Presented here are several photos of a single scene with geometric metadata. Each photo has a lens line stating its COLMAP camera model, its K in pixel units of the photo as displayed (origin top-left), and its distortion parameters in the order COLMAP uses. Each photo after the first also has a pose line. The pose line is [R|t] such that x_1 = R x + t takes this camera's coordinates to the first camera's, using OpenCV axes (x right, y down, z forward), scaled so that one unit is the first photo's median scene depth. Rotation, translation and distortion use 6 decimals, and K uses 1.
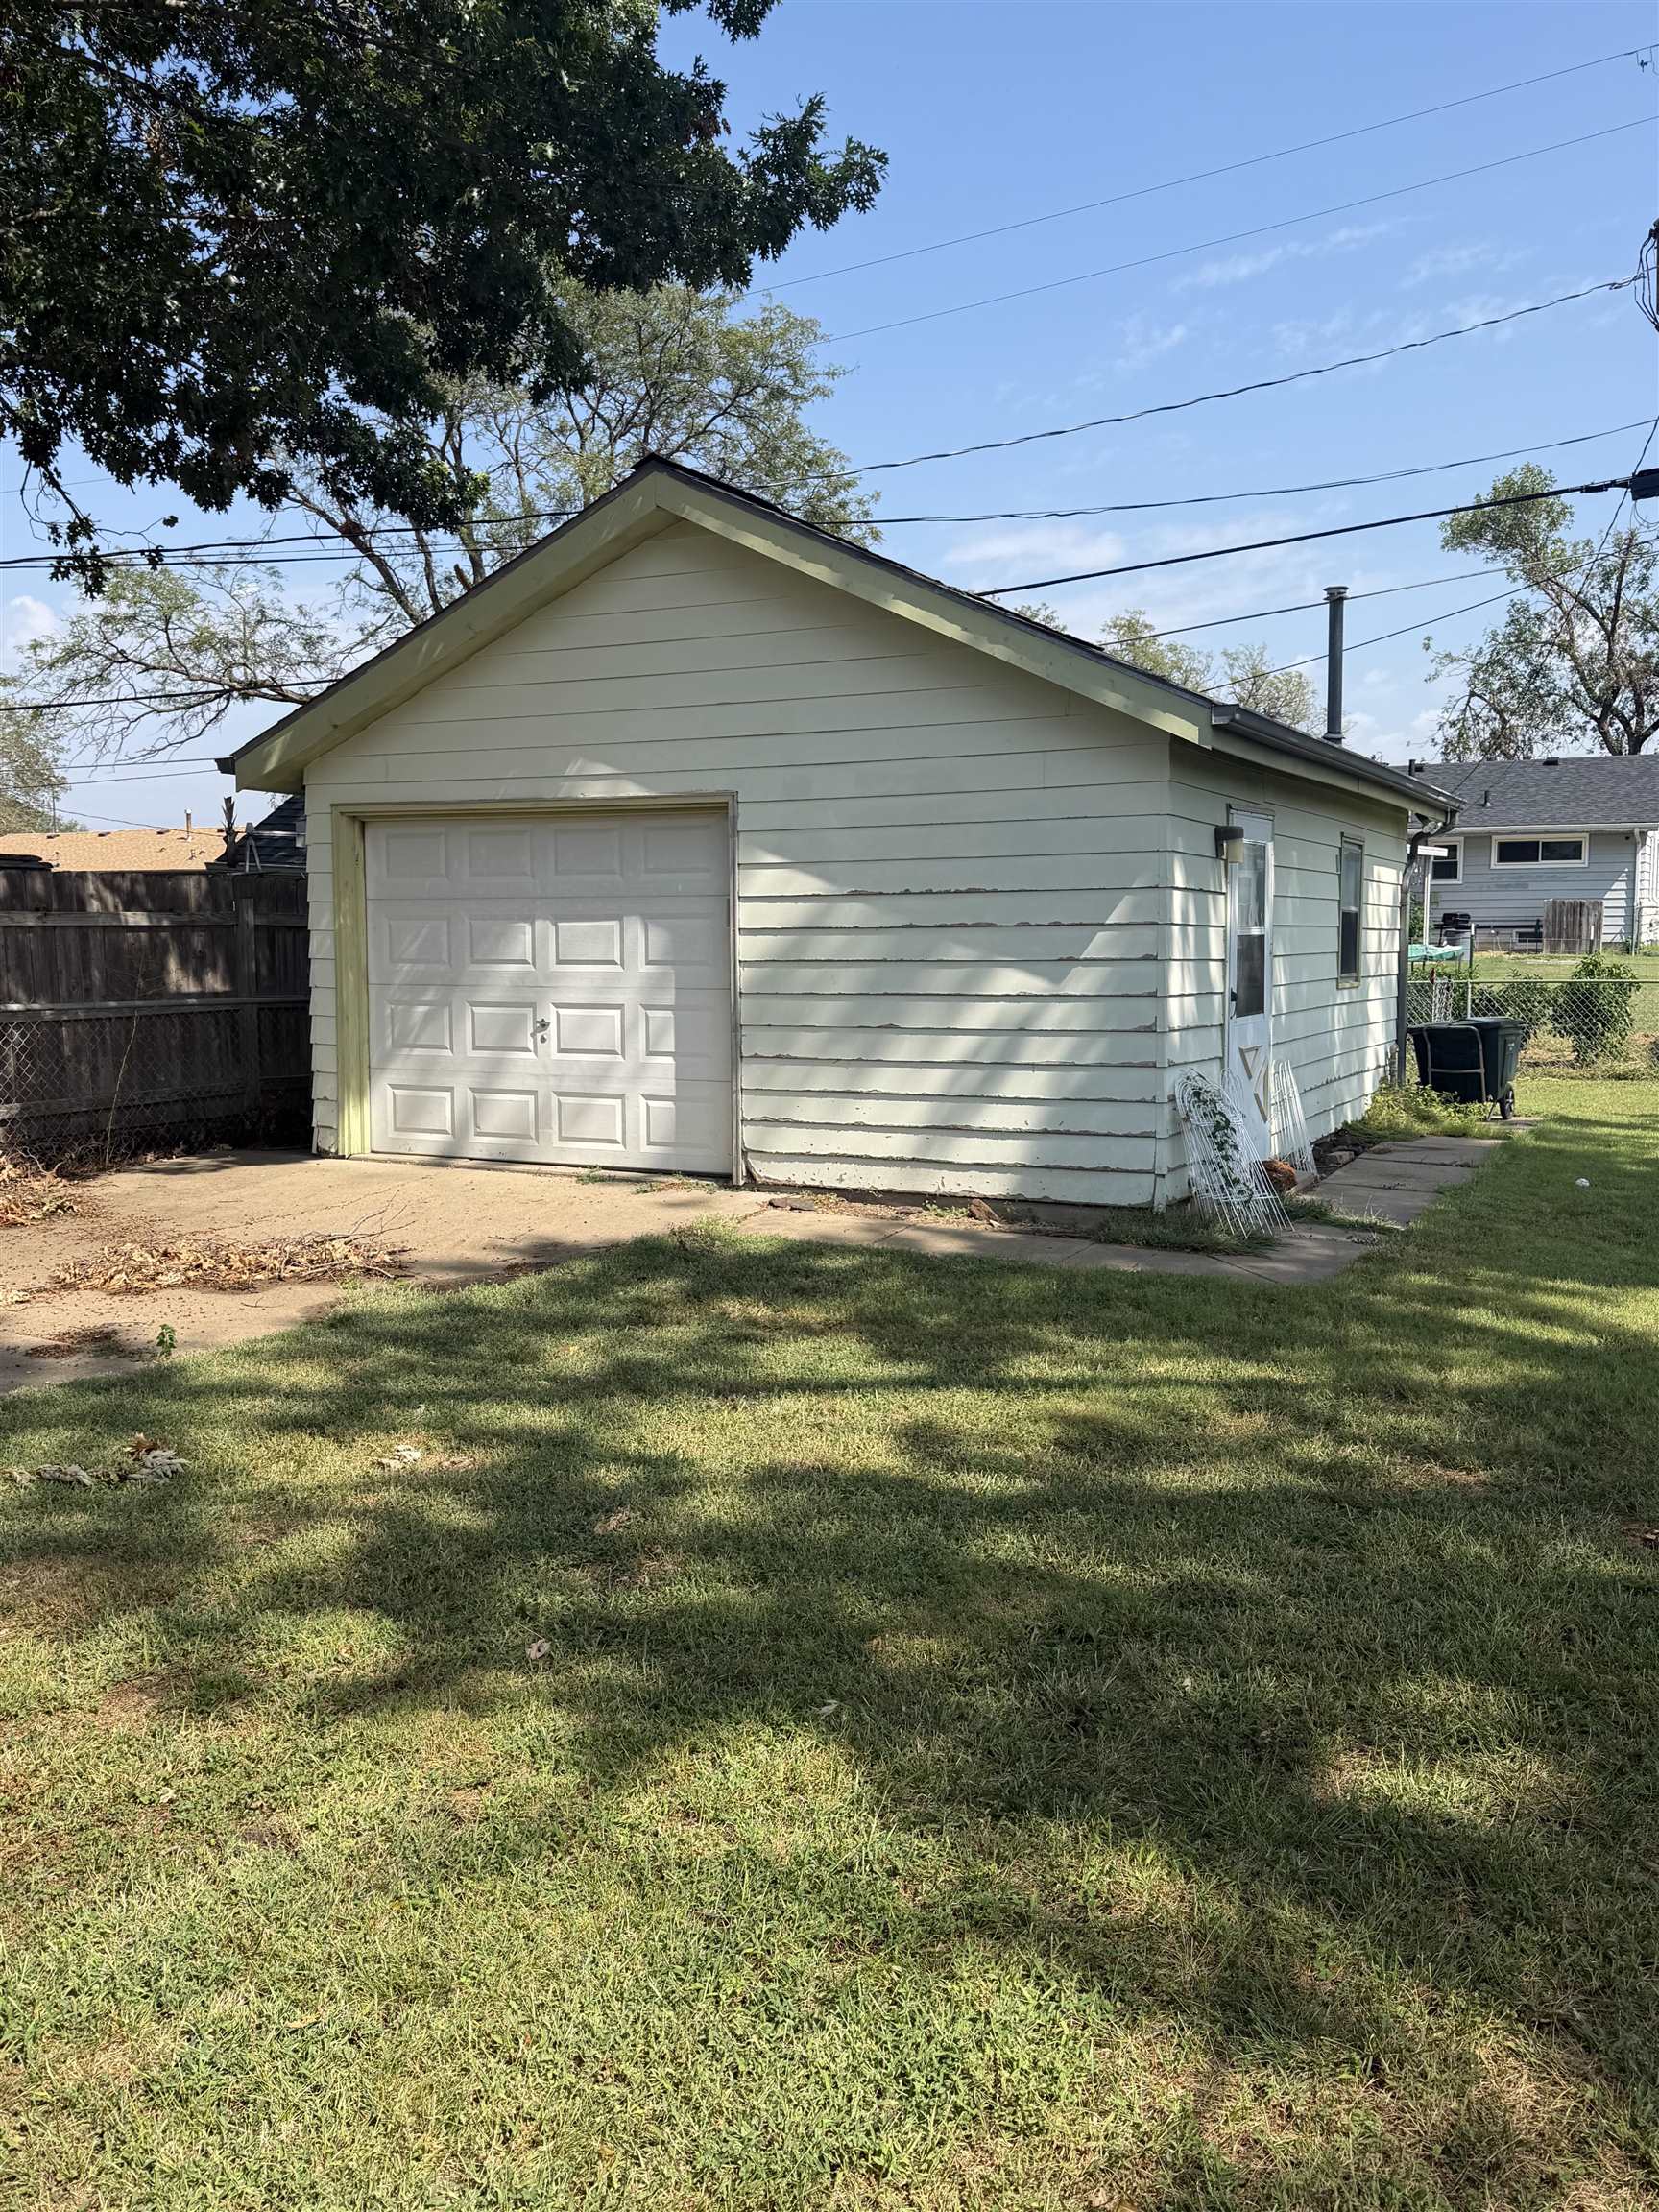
lens RADIAL K [[1870.2, 0, 829.6], [0, 1870.2, 1109.1], [0, 0, 1]] dist [0.000823, -0.000454]
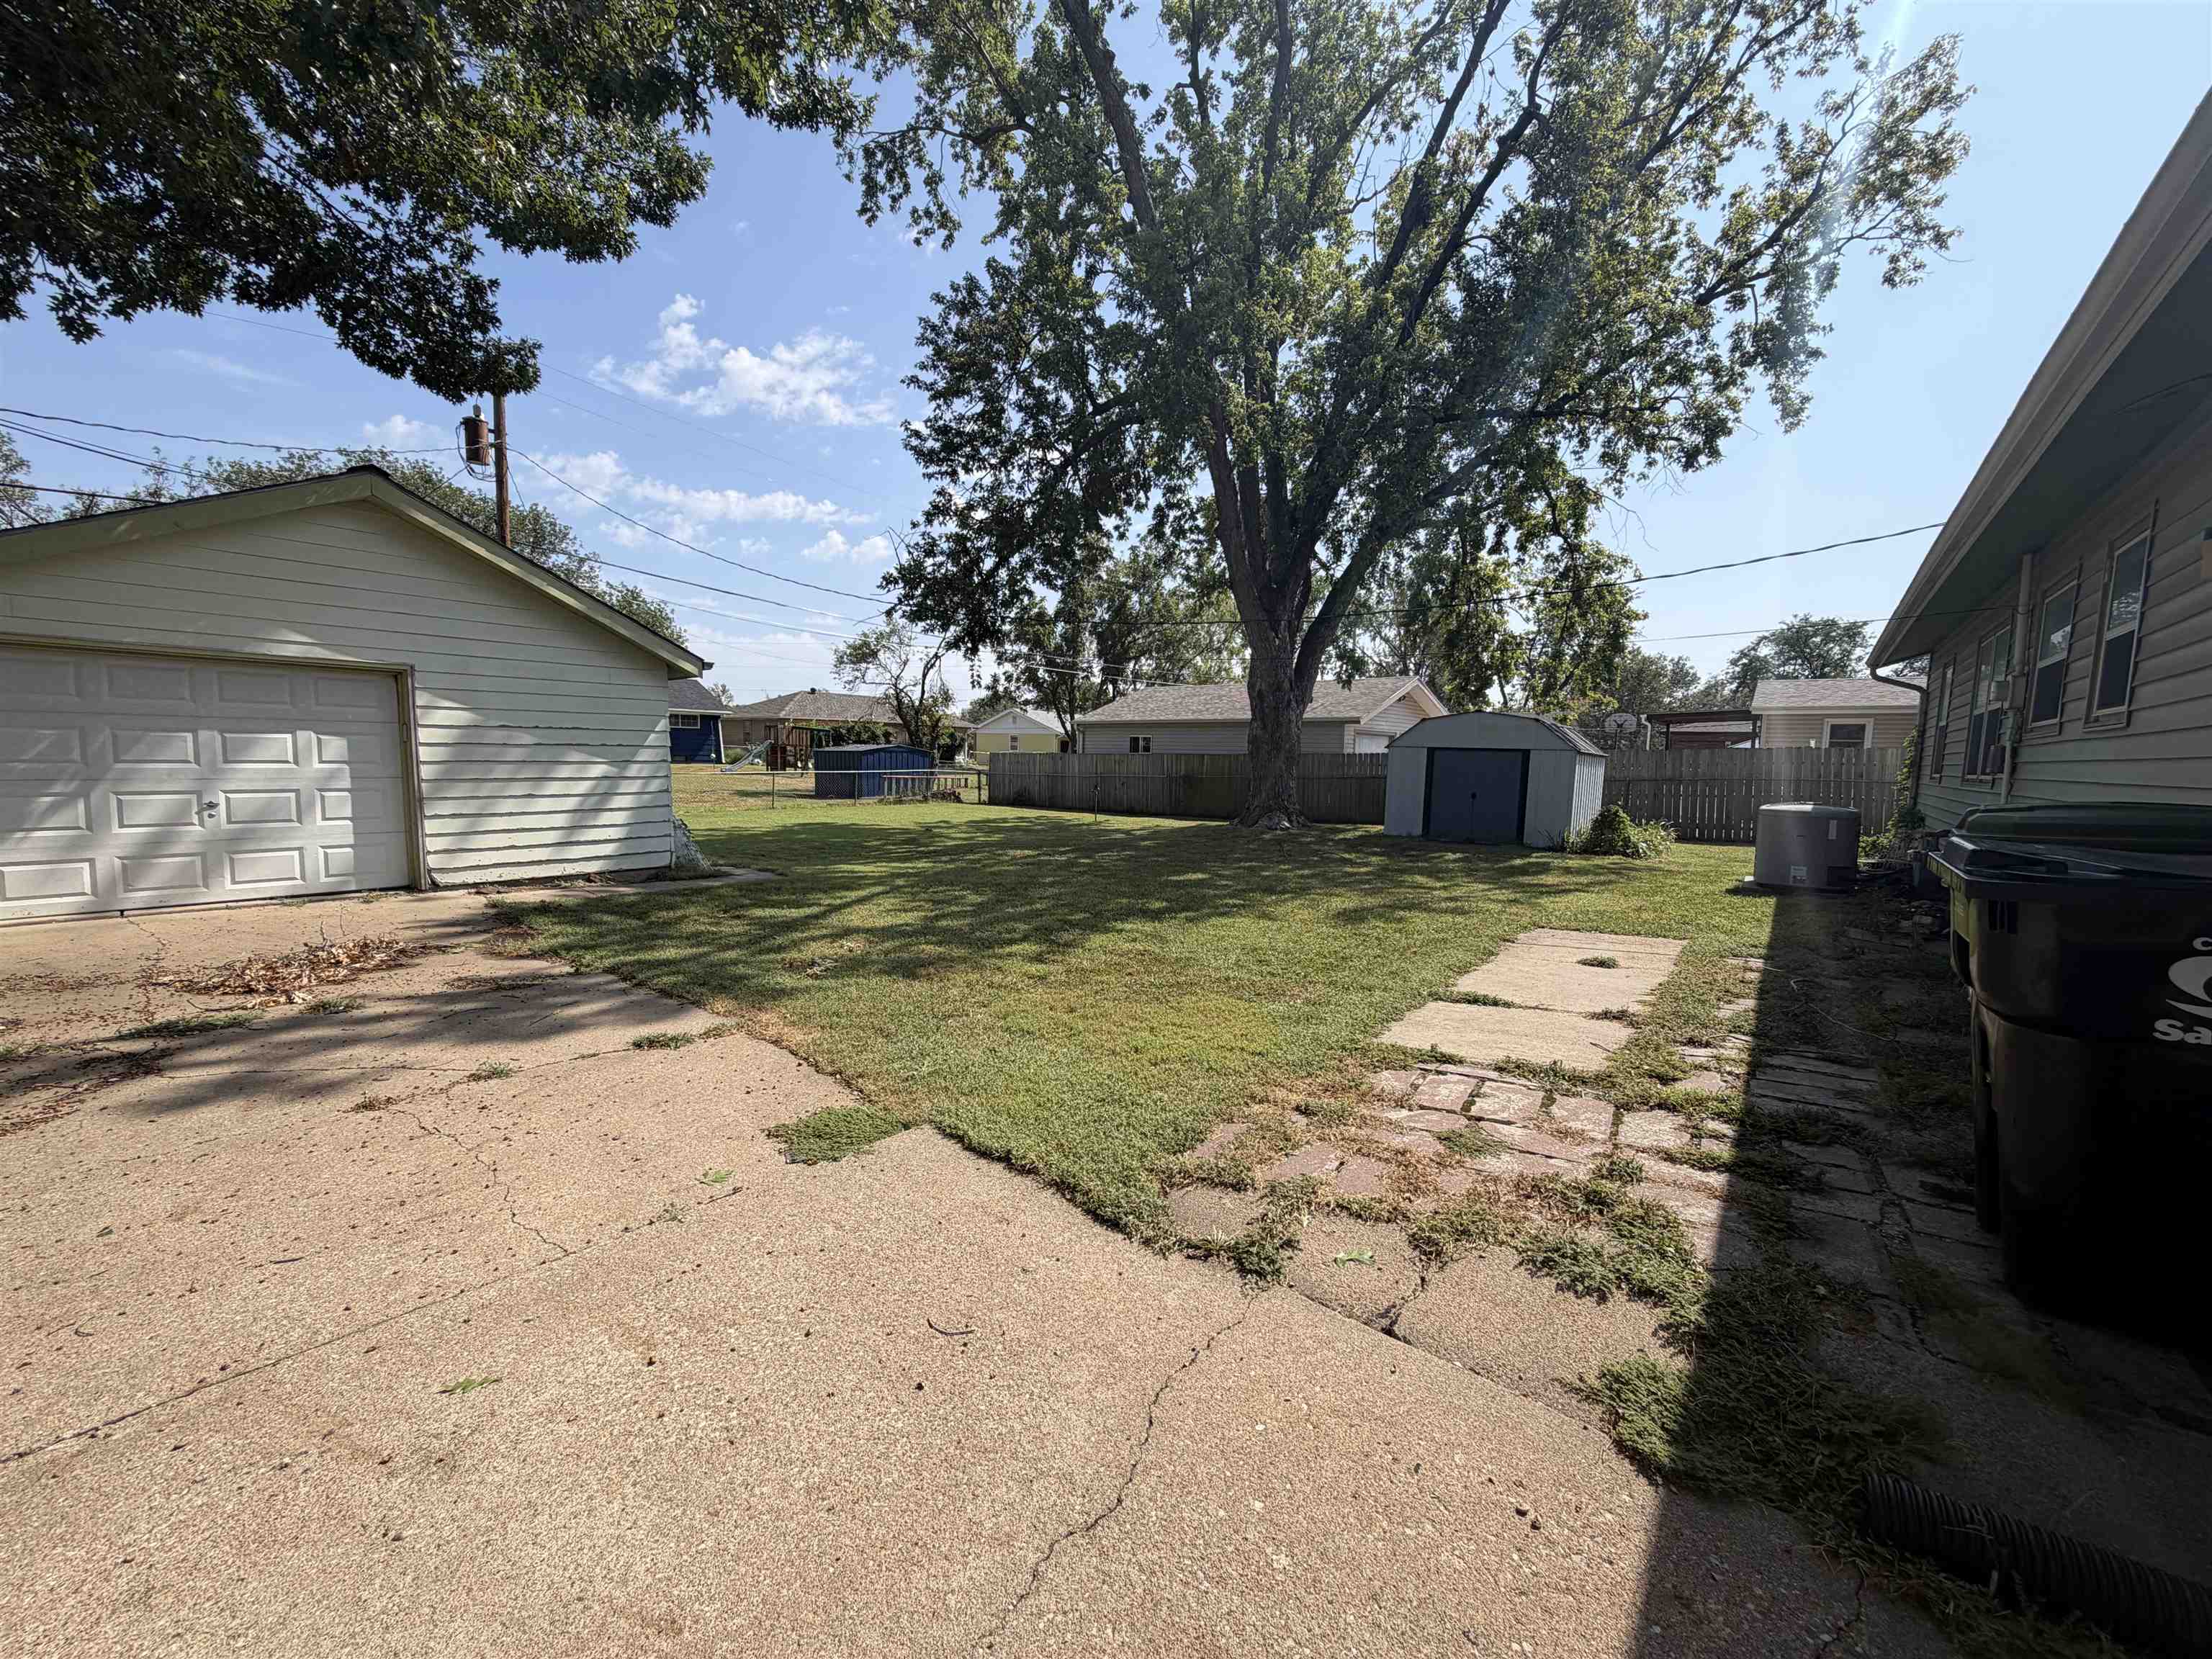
lens RADIAL K [[885.3, 0, 1105.0], [0, 885.3, 834.4], [0, 0, 1]] dist [-0.000010, 0.000005]
pose [[0.190080, -0.077879, 0.978675, -0.737573], [0.073562, 0.995176, 0.064905, -0.017755], [-0.979009, 0.059656, 0.194892, 0.215453]]
